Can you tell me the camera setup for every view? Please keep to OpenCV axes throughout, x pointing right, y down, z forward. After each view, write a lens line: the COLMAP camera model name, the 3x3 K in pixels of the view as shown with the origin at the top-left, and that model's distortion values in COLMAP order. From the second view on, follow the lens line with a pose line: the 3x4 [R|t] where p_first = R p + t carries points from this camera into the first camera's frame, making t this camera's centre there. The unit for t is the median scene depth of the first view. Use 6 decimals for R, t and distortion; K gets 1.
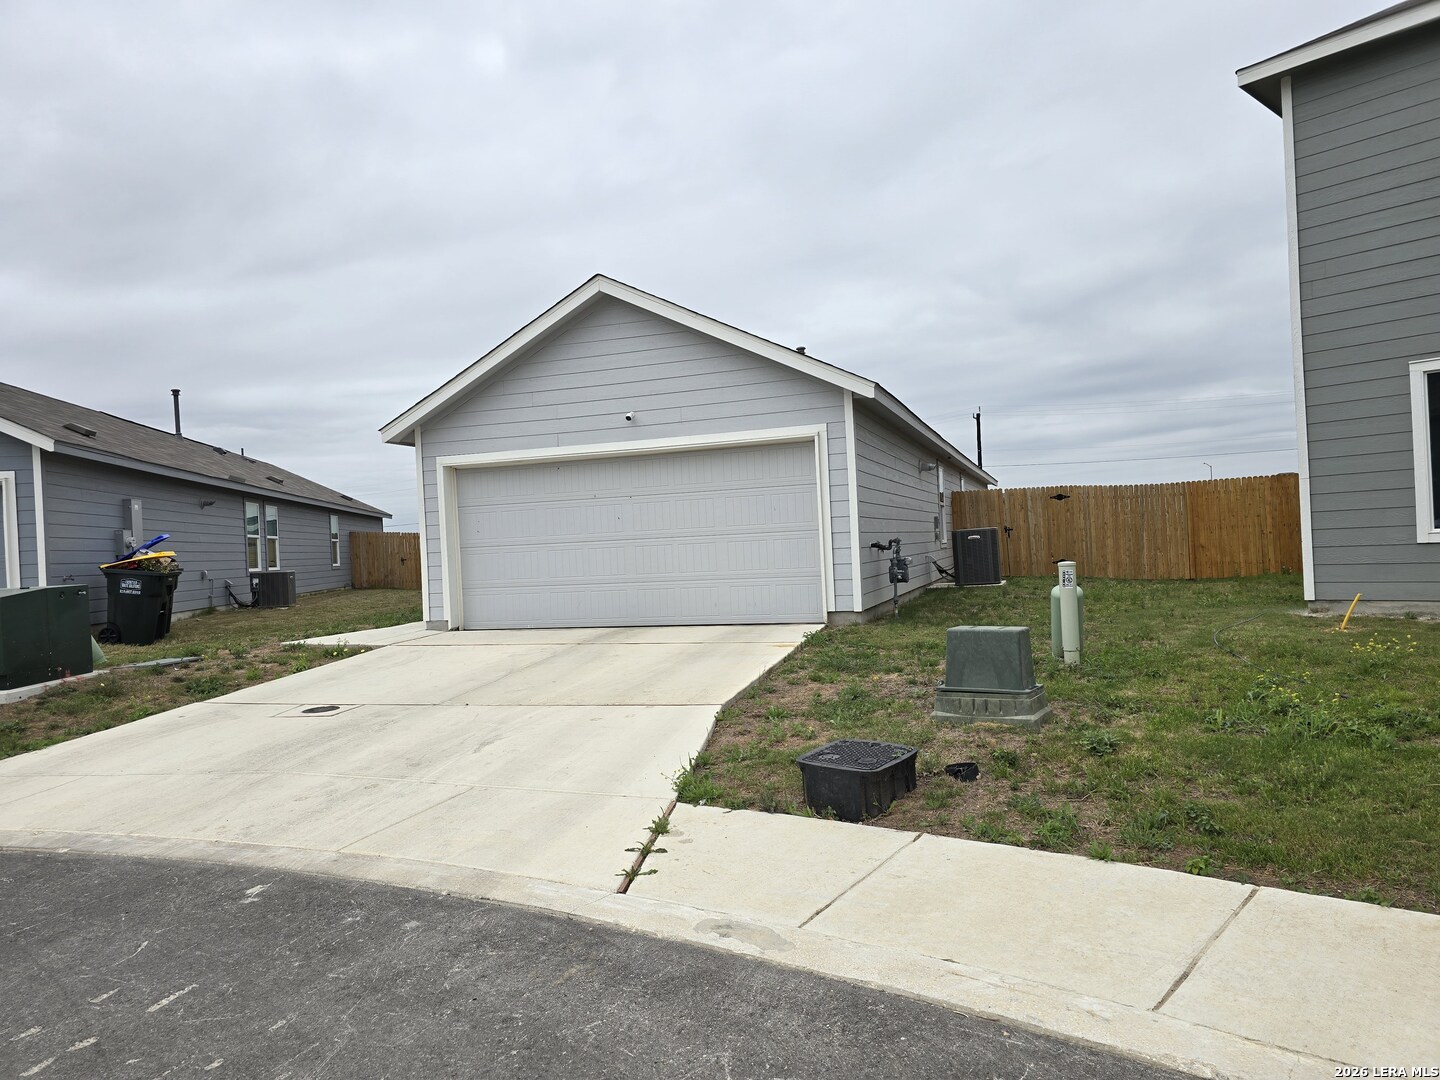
lens RADIAL K [[969.9, 0, 726.9], [0, 969.9, 541.6], [0, 0, 1]] dist [0.047412, -0.018518]
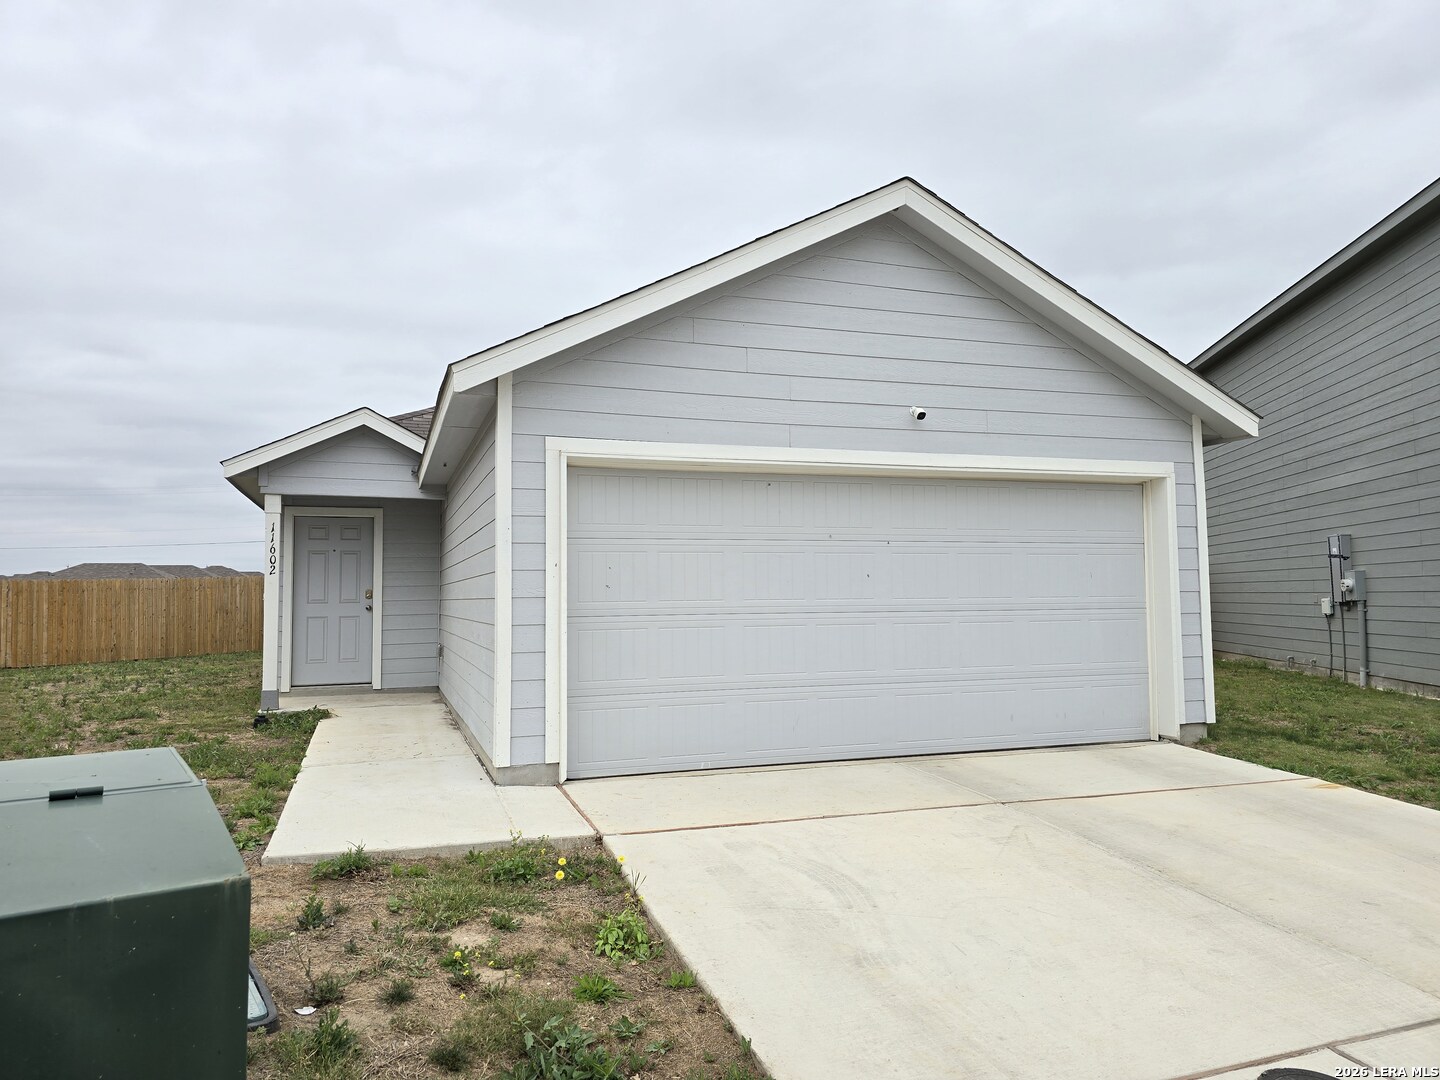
lens RADIAL K [[969.9, 0, 708.4], [0, 969.9, 530.9], [0, 0, 1]] dist [0.047412, -0.018518]
pose [[0.796903, 0.078124, 0.599035, -0.552535], [-0.027453, 0.995262, -0.093277, 0.007100], [-0.603483, 0.057887, 0.795272, 0.569593]]
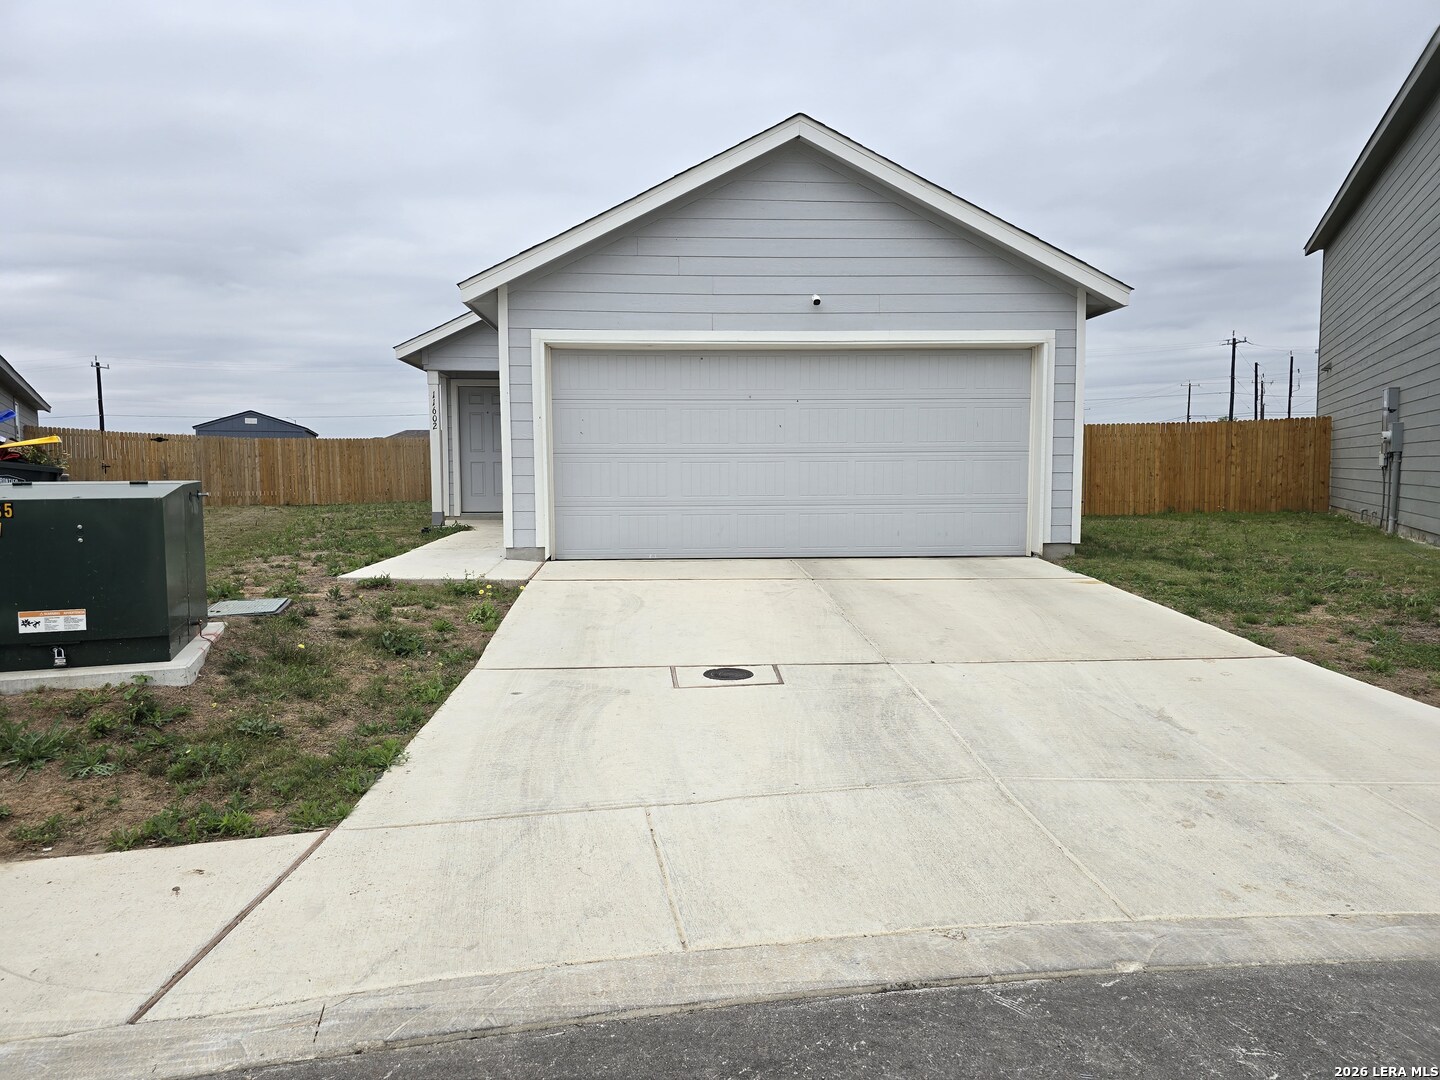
lens RADIAL K [[969.9, 0, 714.3], [0, 969.9, 533.4], [0, 0, 1]] dist [0.047412, -0.018518]
pose [[0.926975, 0.016561, 0.374758, -0.463838], [-0.039884, 0.997713, 0.054565, 0.024167], [-0.372998, -0.065528, 0.925516, 0.254835]]
